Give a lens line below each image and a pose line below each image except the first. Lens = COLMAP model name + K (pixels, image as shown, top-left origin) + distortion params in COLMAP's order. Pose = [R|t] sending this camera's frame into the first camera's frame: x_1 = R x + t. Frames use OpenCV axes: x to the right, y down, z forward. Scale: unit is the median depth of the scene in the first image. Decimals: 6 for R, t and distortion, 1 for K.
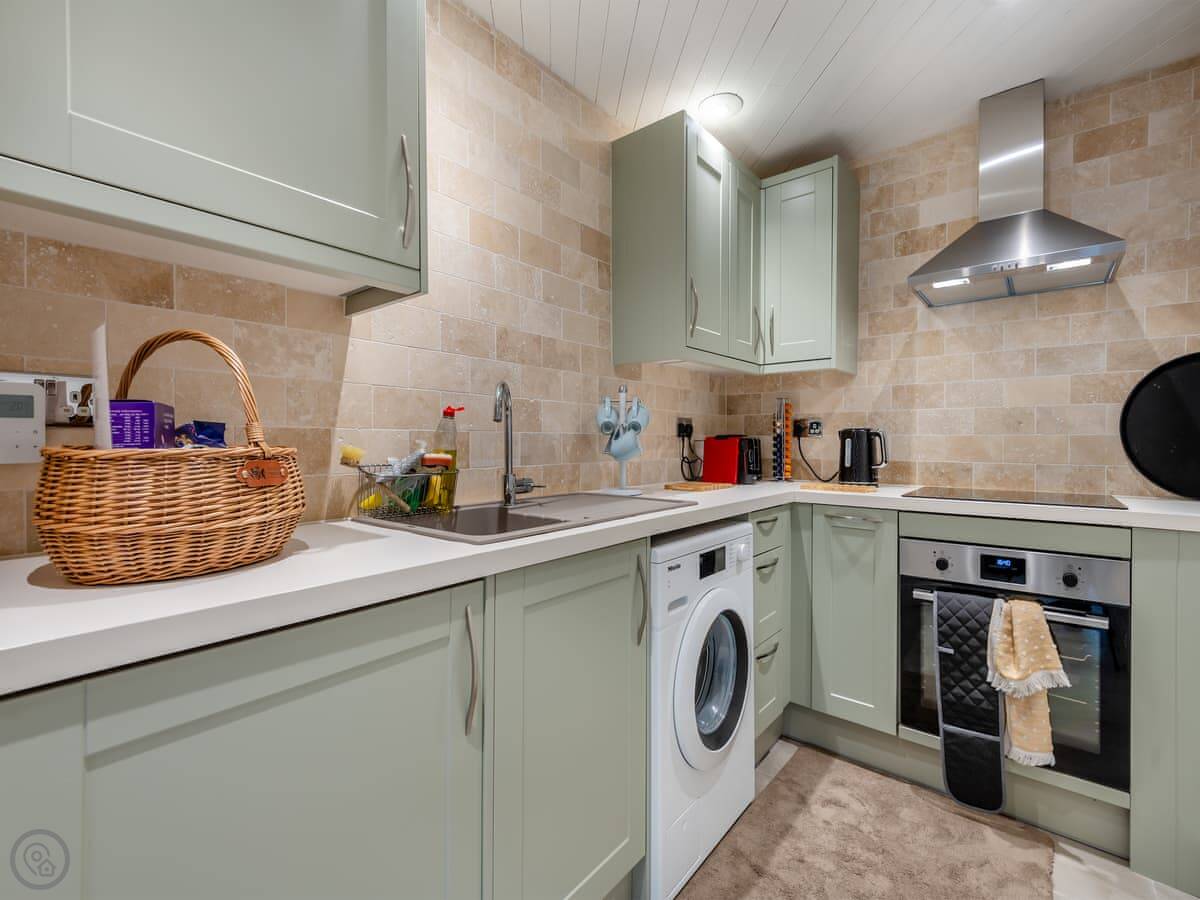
lens RADIAL K [[541.3, 0, 607.8], [0, 541.3, 442.4], [0, 0, 1]] dist [0.019449, -0.007879]
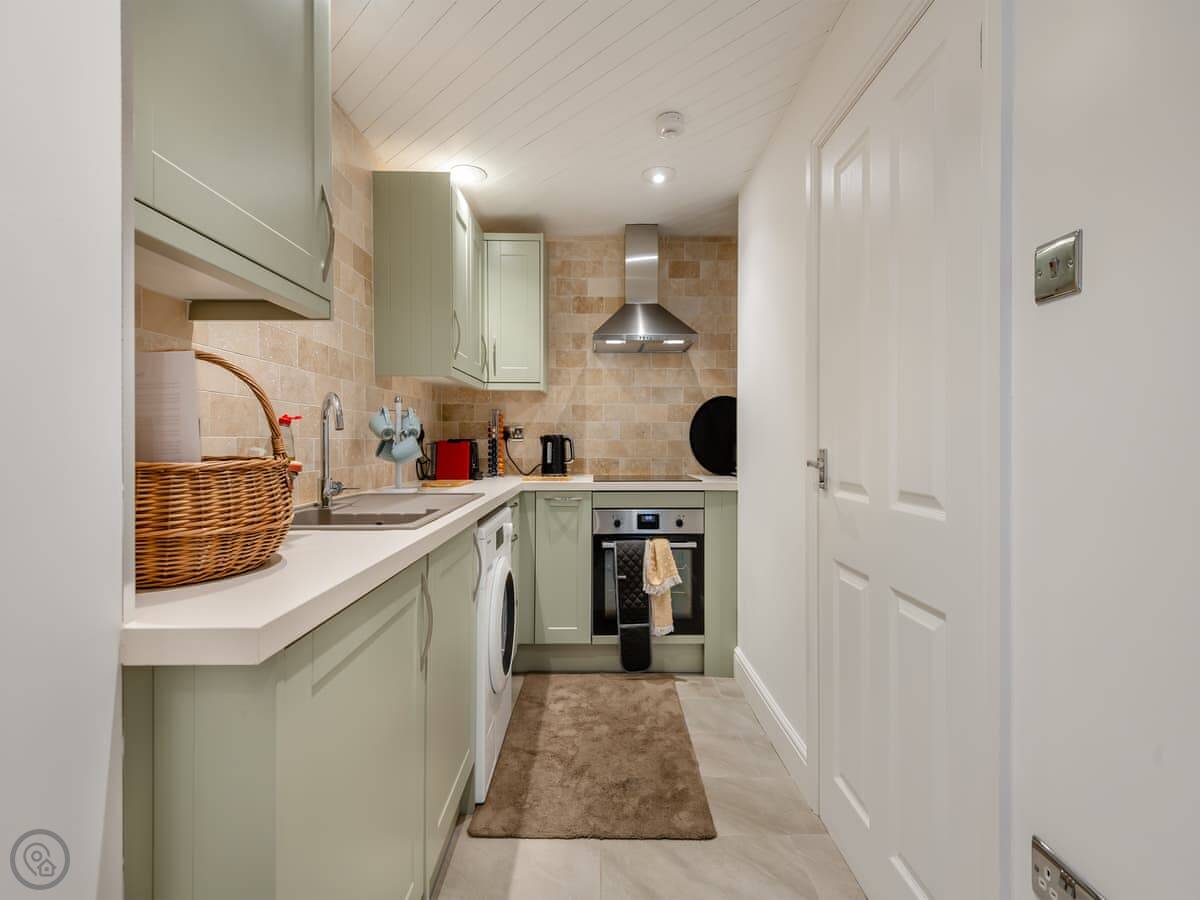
lens RADIAL K [[537.3, 0, 602.5], [0, 537.3, 440.5], [0, 0, 1]] dist [0.025819, 0.000083]
pose [[0.770103, -0.000869, 0.637919, -0.358083], [0.003032, 0.999993, -0.002298, -0.009265], [-0.637913, 0.003704, 0.770100, -0.140036]]
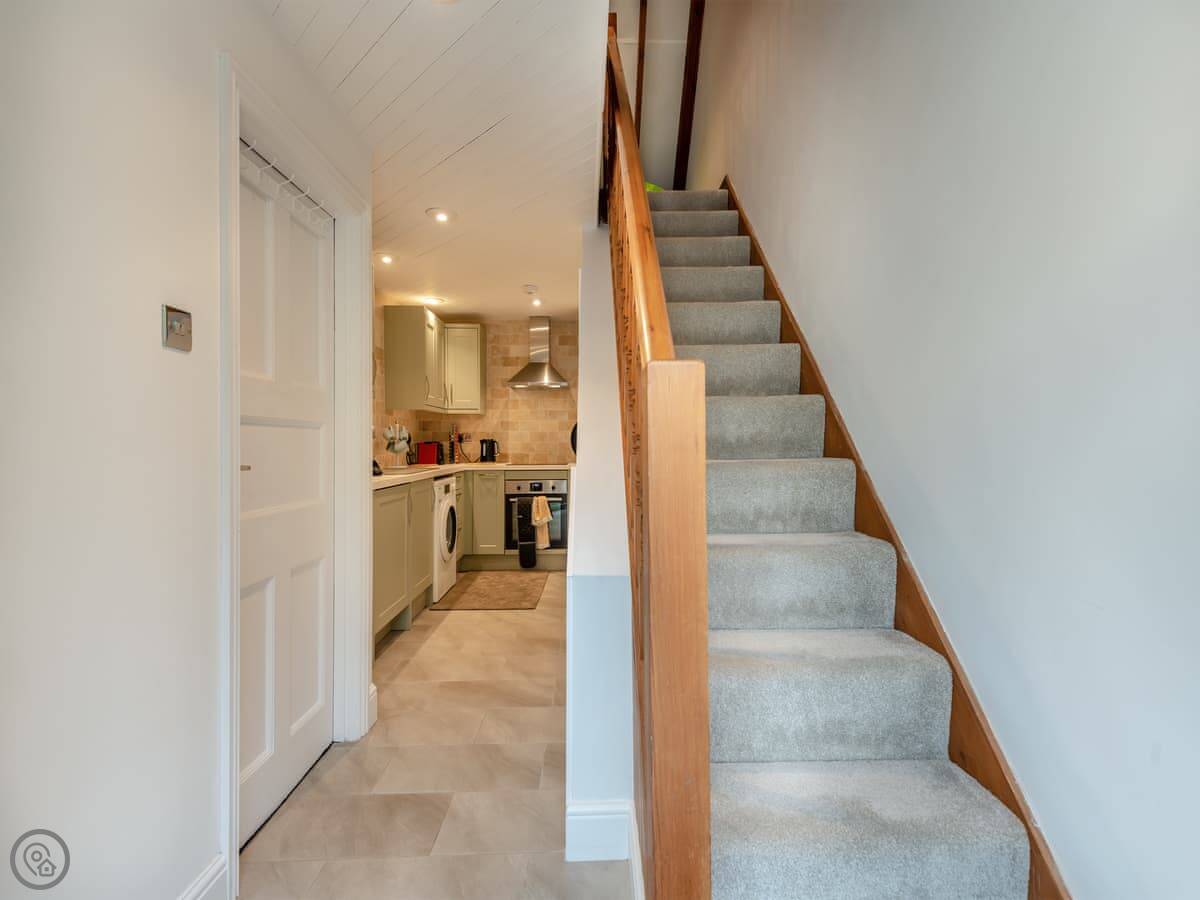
lens RADIAL K [[541.3, 0, 607.8], [0, 541.3, 442.4], [0, 0, 1]] dist [0.019449, -0.007879]
pose [[0.757290, -0.002307, 0.653075, -0.775759], [0.005942, 0.999977, -0.003358, -0.000671], [-0.653052, 0.006424, 0.757286, -1.273723]]
